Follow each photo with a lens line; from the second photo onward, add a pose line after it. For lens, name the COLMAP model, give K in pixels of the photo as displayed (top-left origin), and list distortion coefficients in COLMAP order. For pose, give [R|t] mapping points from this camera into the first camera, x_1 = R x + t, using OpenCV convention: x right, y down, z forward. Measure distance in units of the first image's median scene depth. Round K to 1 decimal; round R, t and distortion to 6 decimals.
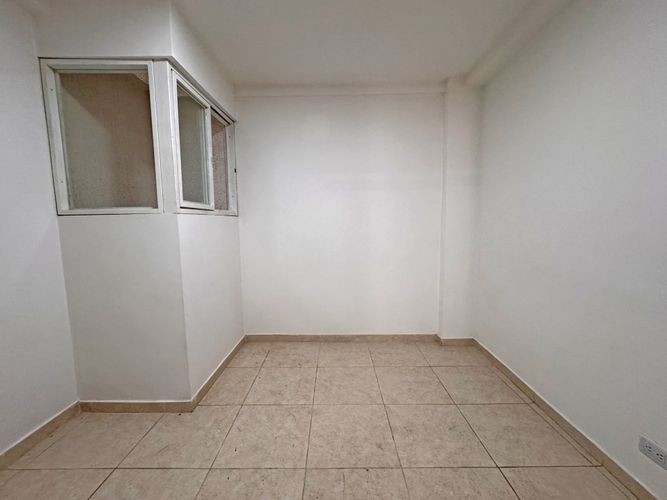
lens RADIAL K [[269.6, 0, 331.6], [0, 269.6, 250.0], [0, 0, 1]] dist [-0.000266, 0.000148]
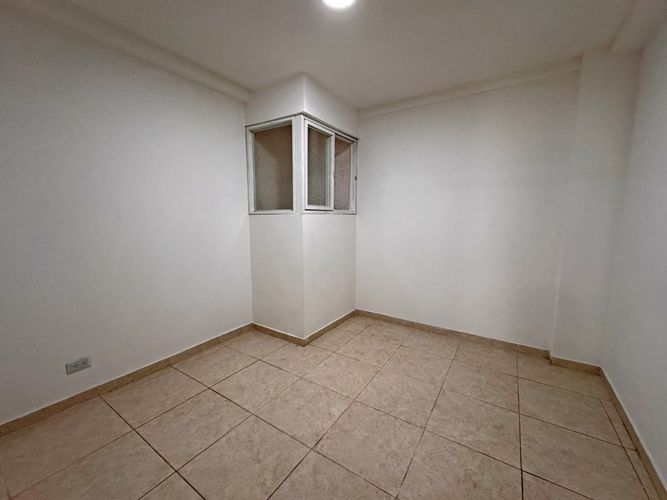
lens RADIAL K [[269.6, 0, 338.0], [0, 269.6, 250.2], [0, 0, 1]] dist [-0.000266, 0.000148]
pose [[0.845441, 0.078702, -0.528238, 0.360996], [-0.066838, 0.996898, 0.041555, -0.007658], [0.529869, 0.000174, 0.848079, -0.157316]]
